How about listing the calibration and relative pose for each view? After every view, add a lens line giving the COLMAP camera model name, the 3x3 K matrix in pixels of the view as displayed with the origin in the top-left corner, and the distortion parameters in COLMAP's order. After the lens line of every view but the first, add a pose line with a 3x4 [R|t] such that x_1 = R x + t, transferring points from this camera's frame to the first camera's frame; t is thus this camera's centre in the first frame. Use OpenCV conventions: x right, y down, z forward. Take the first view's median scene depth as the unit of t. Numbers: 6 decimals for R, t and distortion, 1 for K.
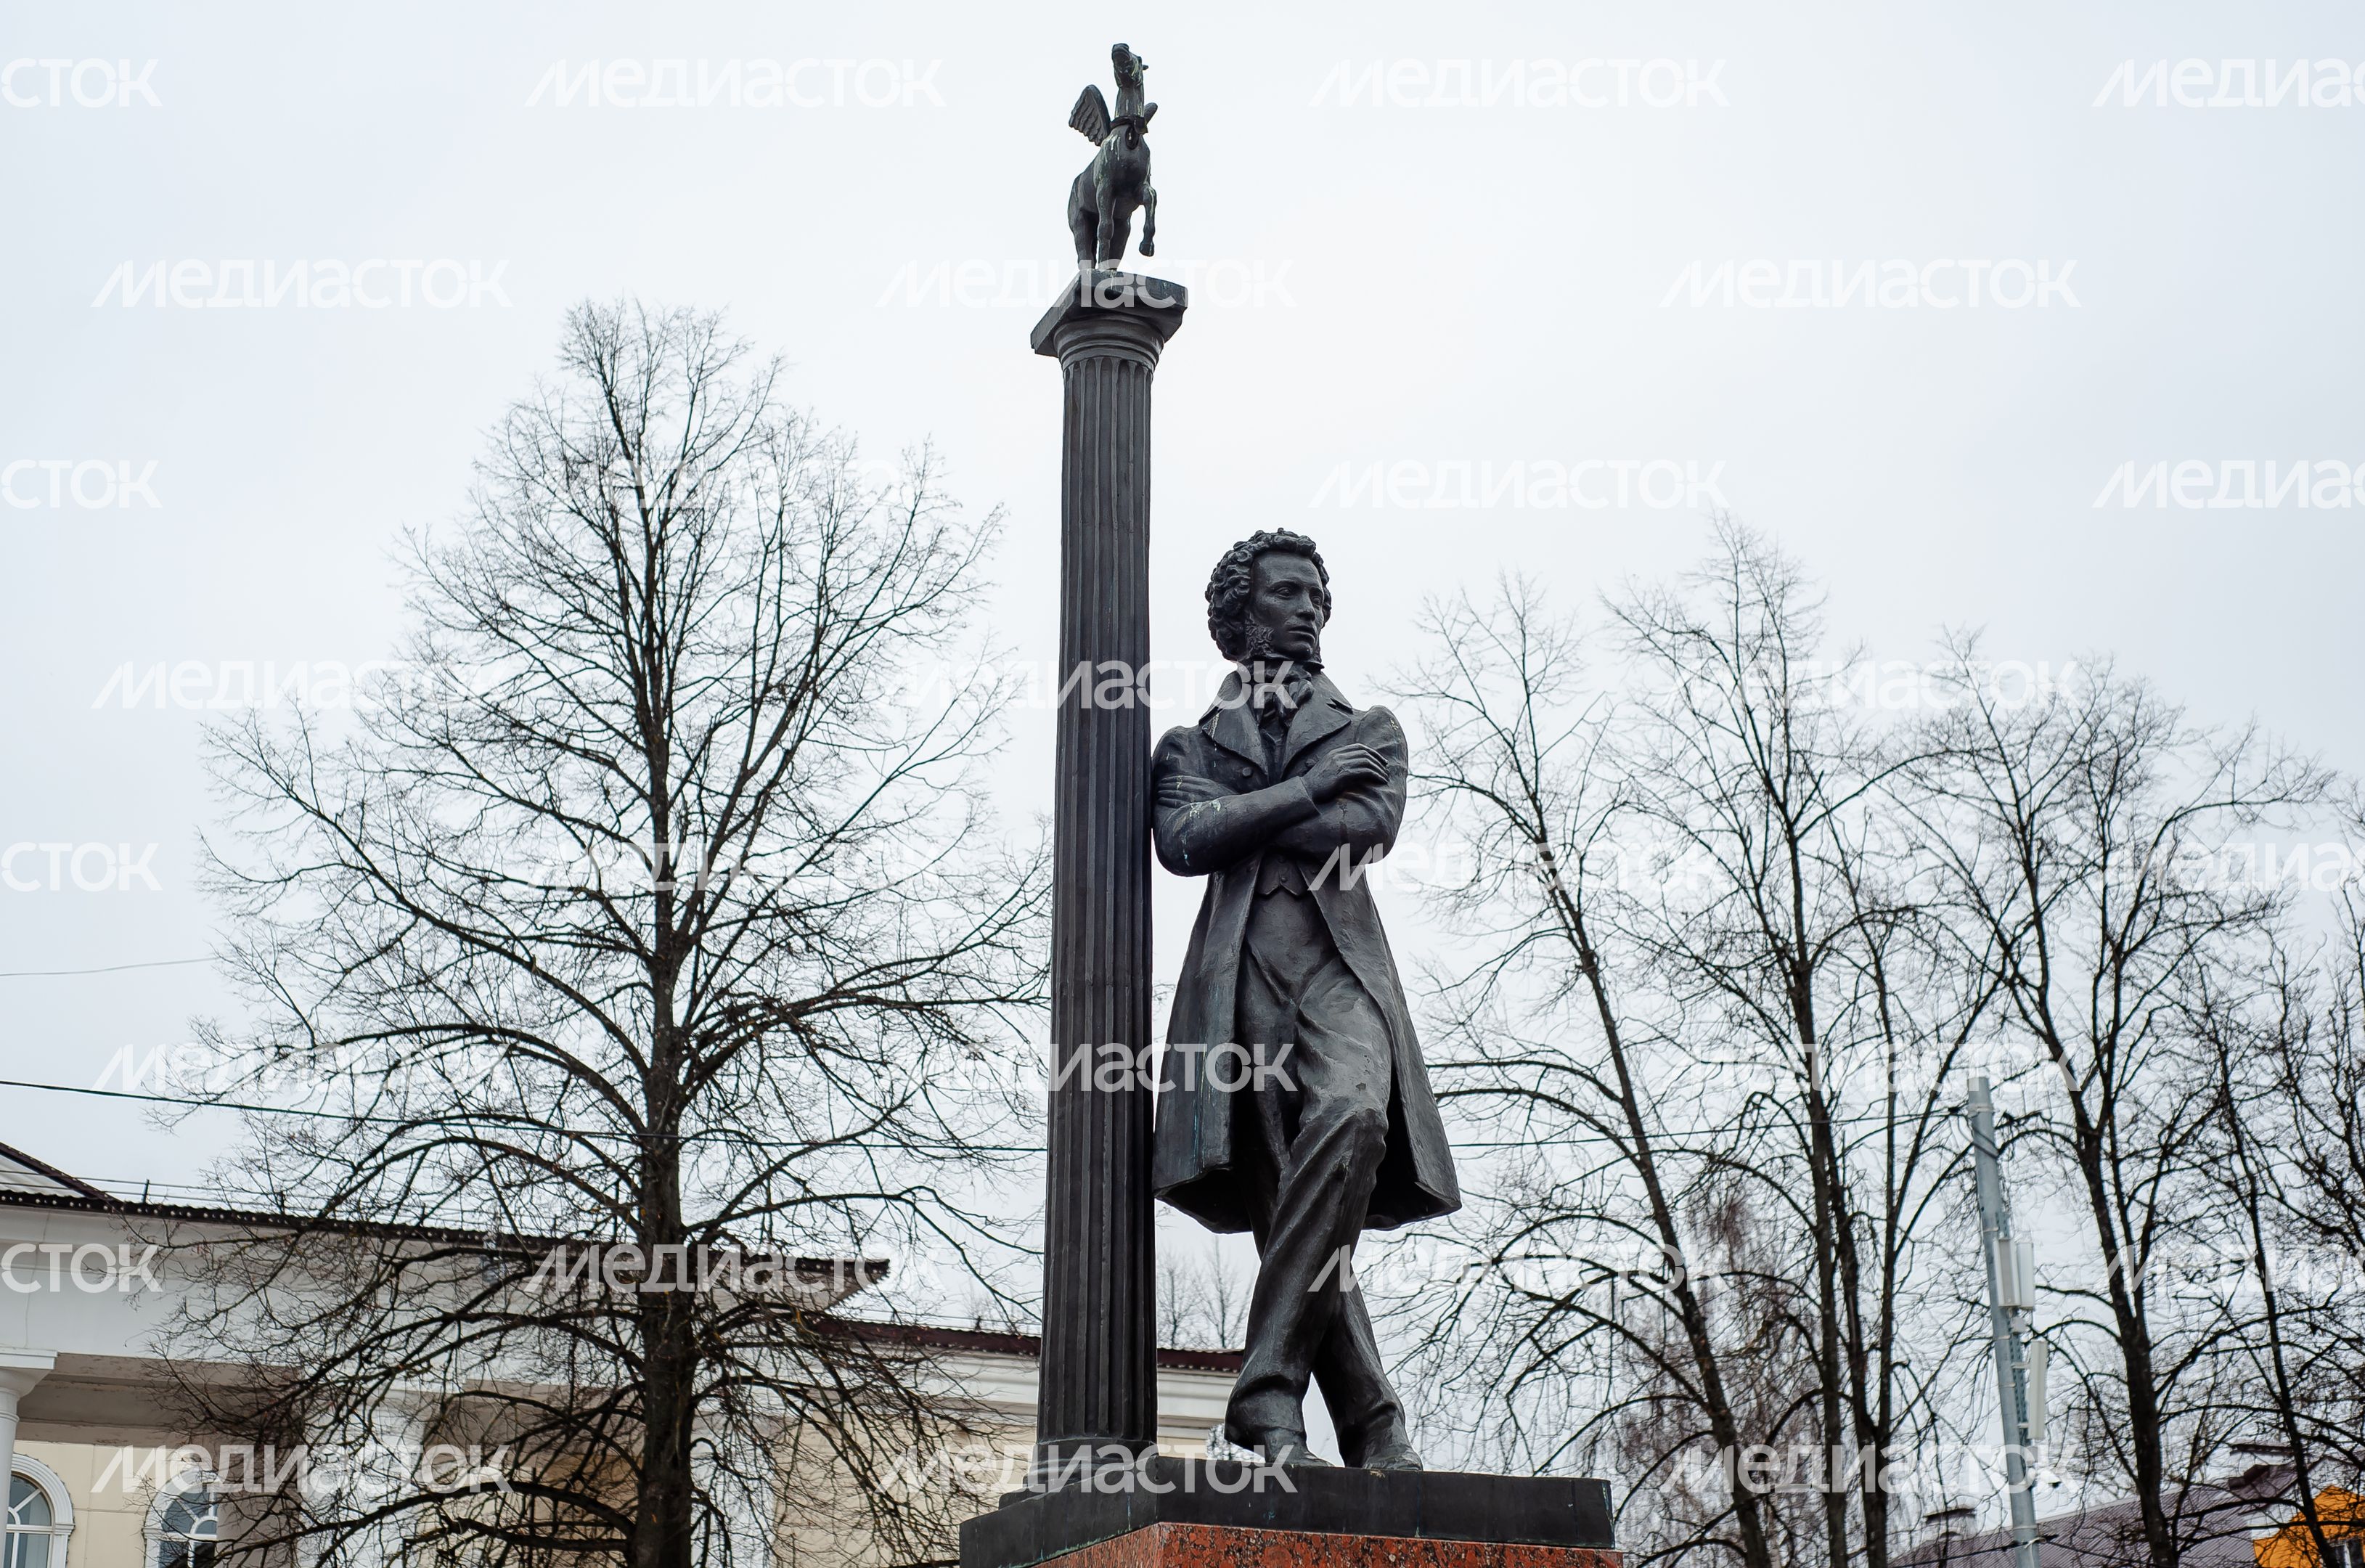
lens RADIAL K [[3366.1, 0, 1182.5], [0, 3366.1, 784.0], [0, 0, 1]] dist [-0.004394, 0.007992]
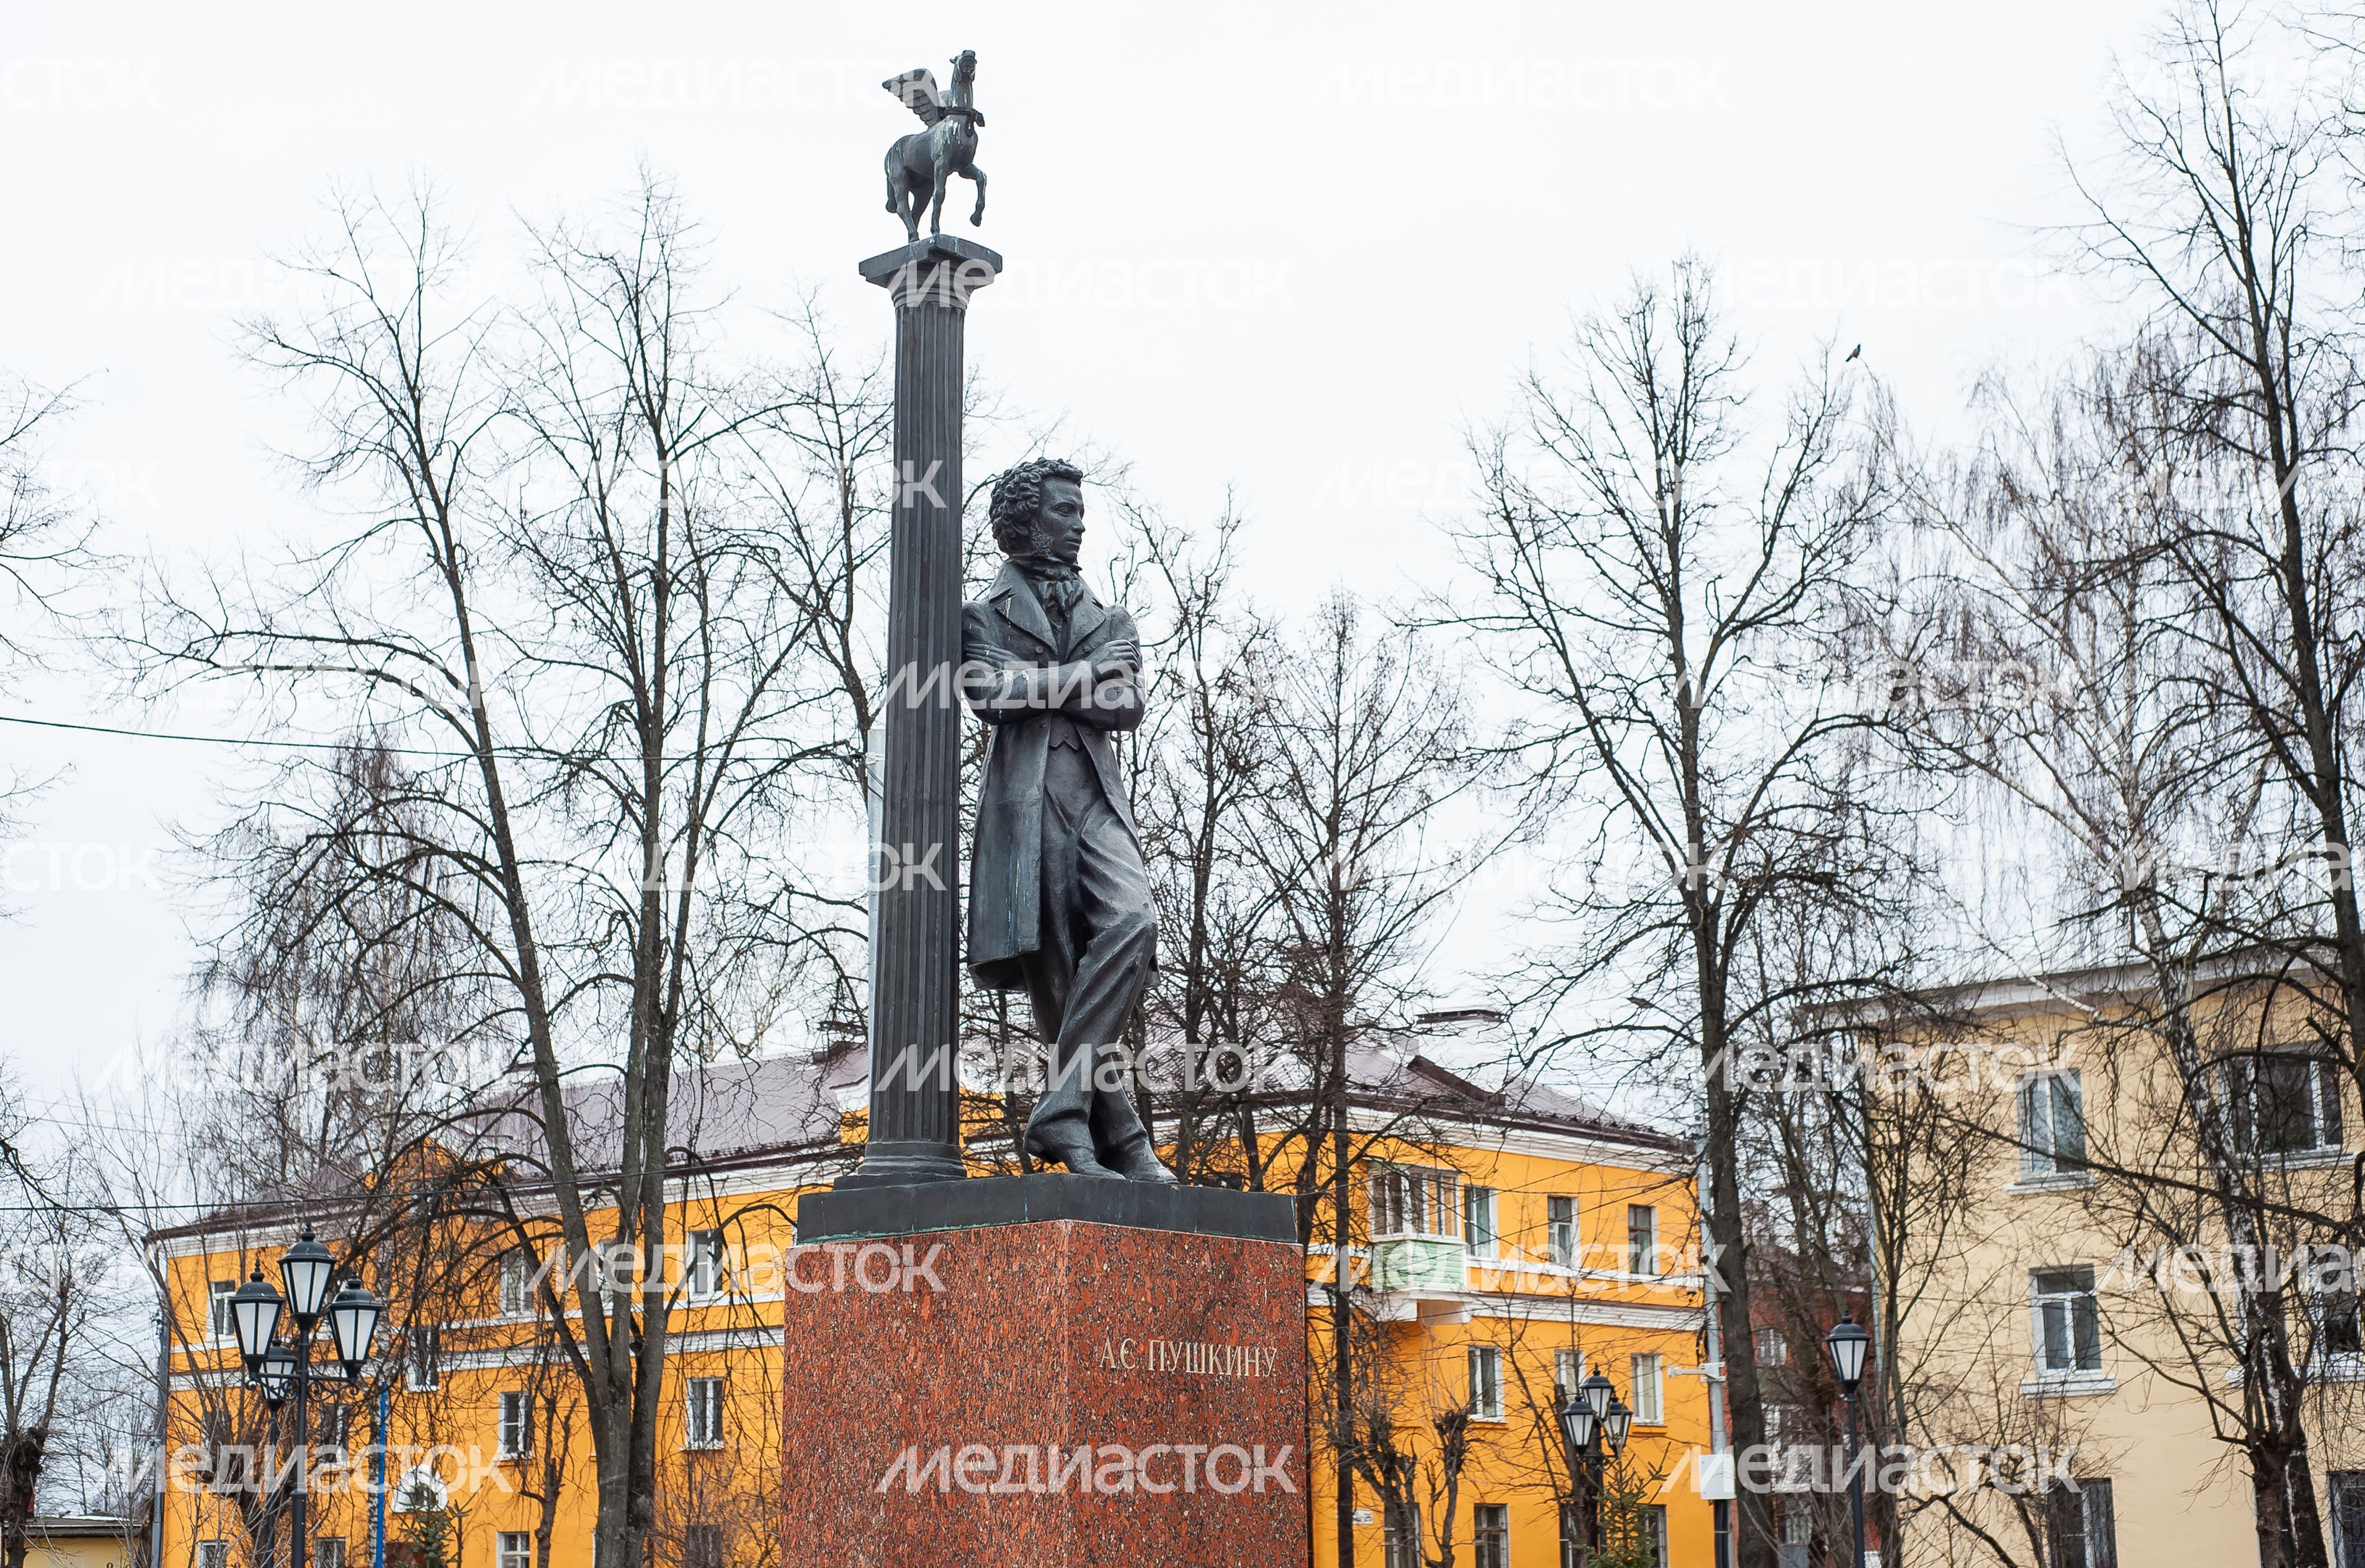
lens RADIAL K [[3366.1, 0, 1182.5], [0, 3366.1, 784.0], [0, 0, 1]] dist [-0.004394, 0.007992]
pose [[0.915340, 0.096565, 0.390933, -0.403102], [-0.146842, 0.984015, 0.100759, -0.085051], [-0.374954, -0.149634, 0.914888, -0.224772]]
